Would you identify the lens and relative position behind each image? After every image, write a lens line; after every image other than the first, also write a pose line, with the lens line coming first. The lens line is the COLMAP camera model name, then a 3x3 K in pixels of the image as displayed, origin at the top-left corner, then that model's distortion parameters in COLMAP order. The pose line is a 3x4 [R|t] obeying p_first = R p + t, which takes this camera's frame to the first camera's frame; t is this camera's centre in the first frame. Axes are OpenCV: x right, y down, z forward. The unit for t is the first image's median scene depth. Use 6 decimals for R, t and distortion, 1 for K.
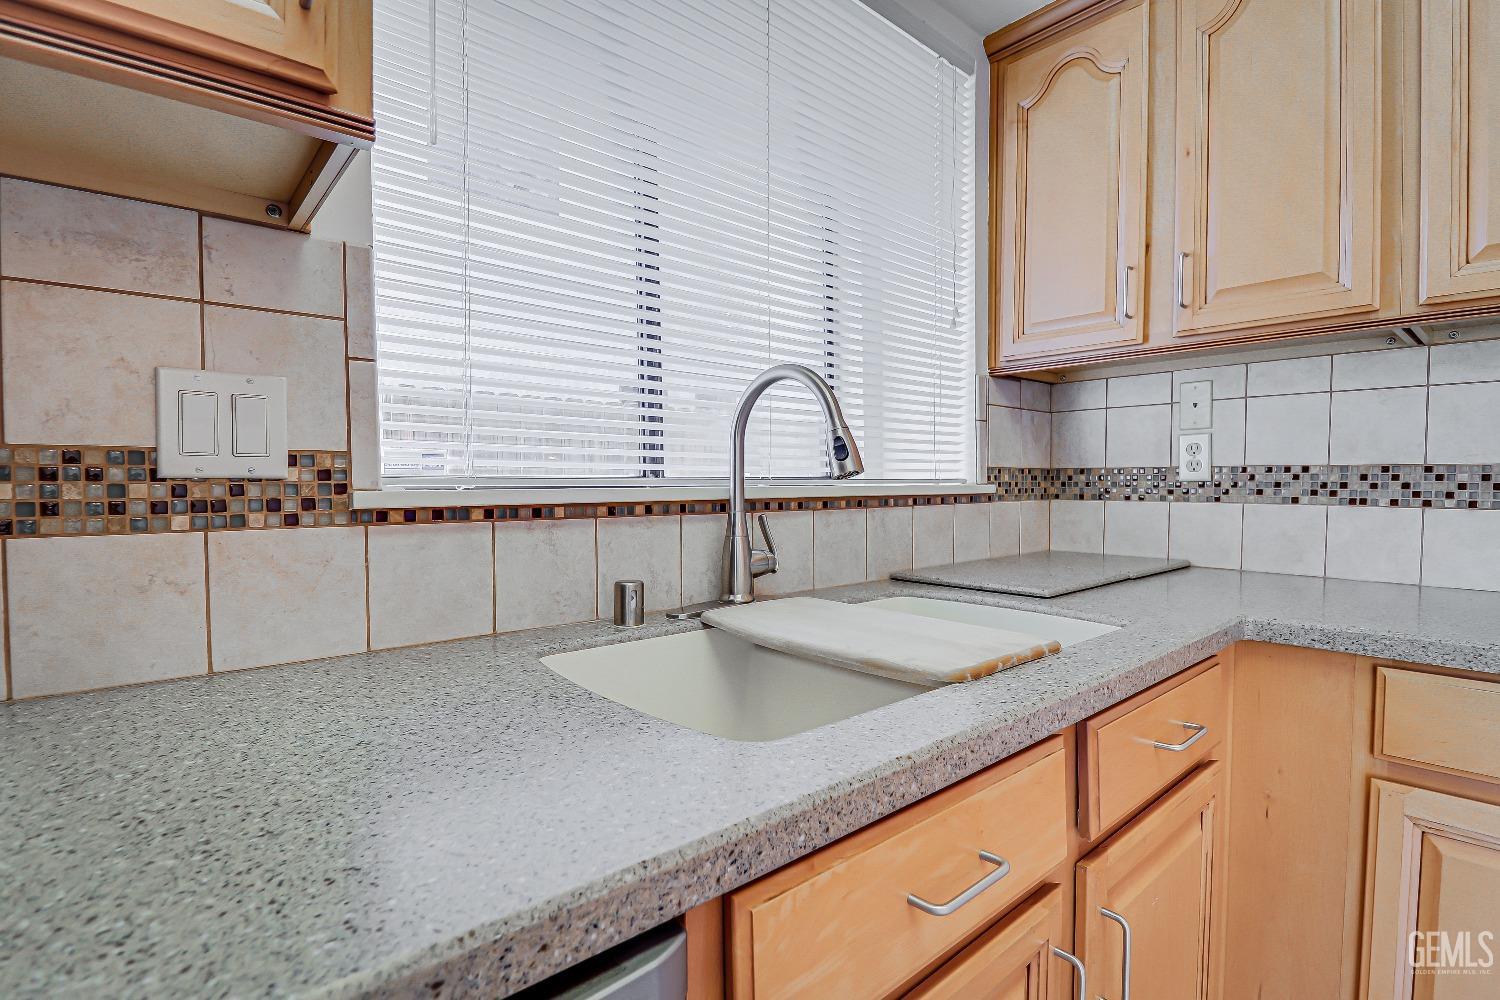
lens RADIAL K [[741.8, 0, 731.7], [0, 741.8, 505.7], [0, 0, 1]] dist [-0.002864, -0.006097]
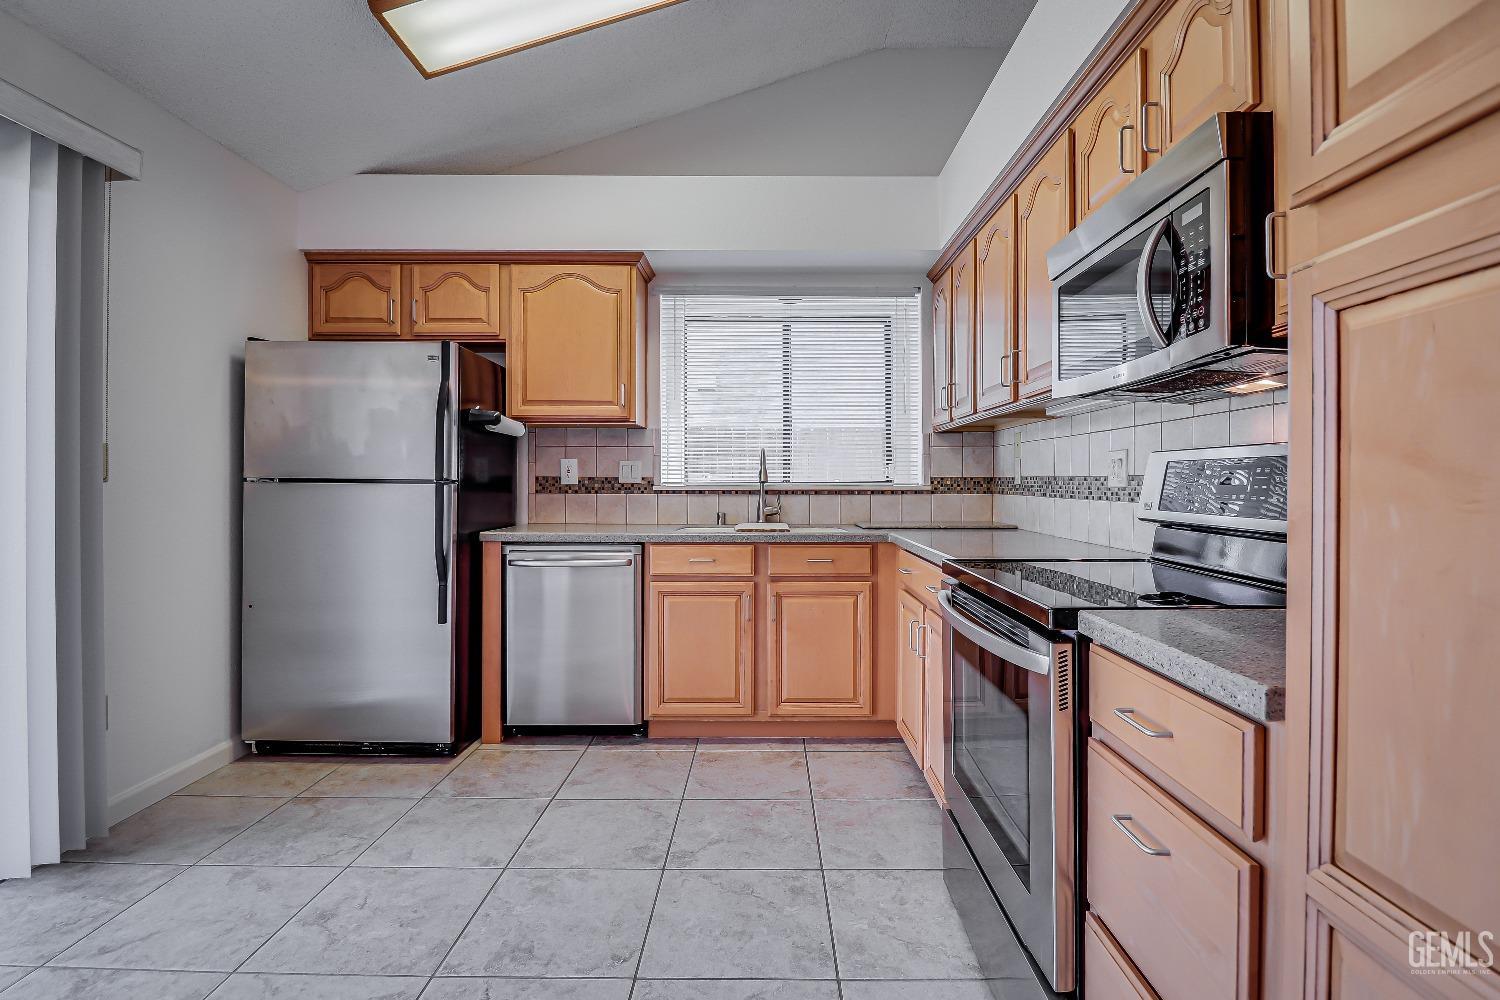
lens RADIAL K [[741.8, 0, 817.7], [0, 741.8, 485.9], [0, 0, 1]] dist [-0.002864, -0.006097]
pose [[0.775418, 0.005472, -0.631424, 1.740182], [-0.022510, 0.999566, -0.018982, 0.023759], [0.631047, 0.028932, 0.775205, -1.029555]]
